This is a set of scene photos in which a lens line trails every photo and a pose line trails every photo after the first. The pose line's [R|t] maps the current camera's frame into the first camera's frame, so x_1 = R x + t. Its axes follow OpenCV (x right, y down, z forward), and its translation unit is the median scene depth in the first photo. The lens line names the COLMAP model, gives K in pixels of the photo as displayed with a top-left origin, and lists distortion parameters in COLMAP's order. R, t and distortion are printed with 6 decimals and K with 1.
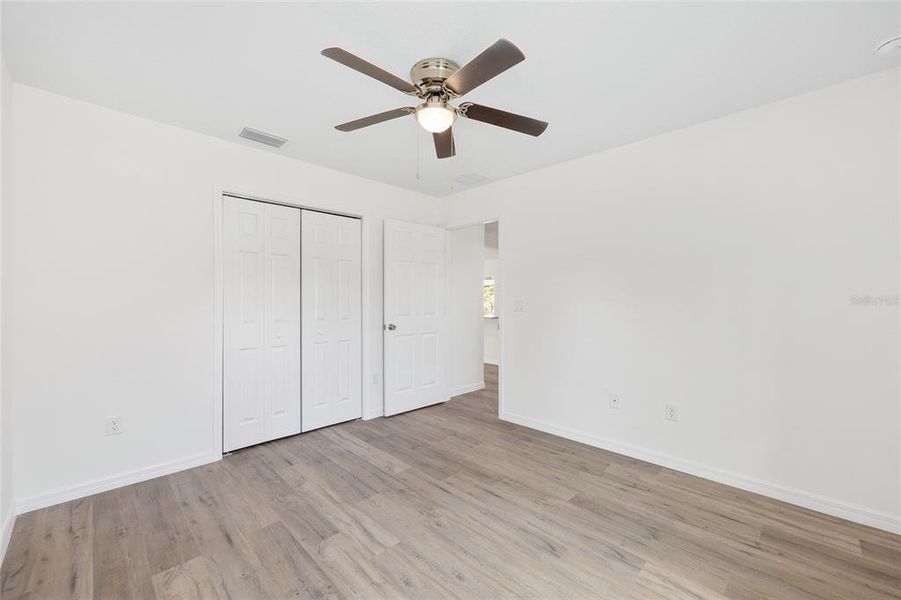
lens RADIAL K [[361.6, 0, 452.0], [0, 361.6, 298.9], [0, 0, 1]] dist [-0.002061, 0.001149]
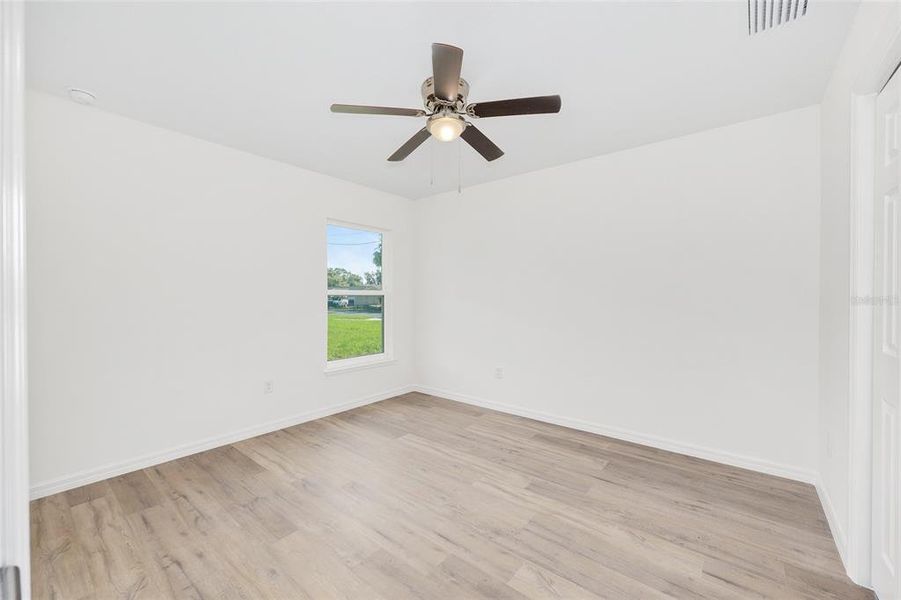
lens RADIAL K [[361.6, 0, 448.7], [0, 361.6, 298.9], [0, 0, 1]] dist [-0.002061, 0.001149]
pose [[-0.995305, 0.001667, -0.096777, 0.046644], [0.000853, 0.999964, 0.008453, 0.003193], [0.096787, 0.008331, -0.995270, 1.885164]]
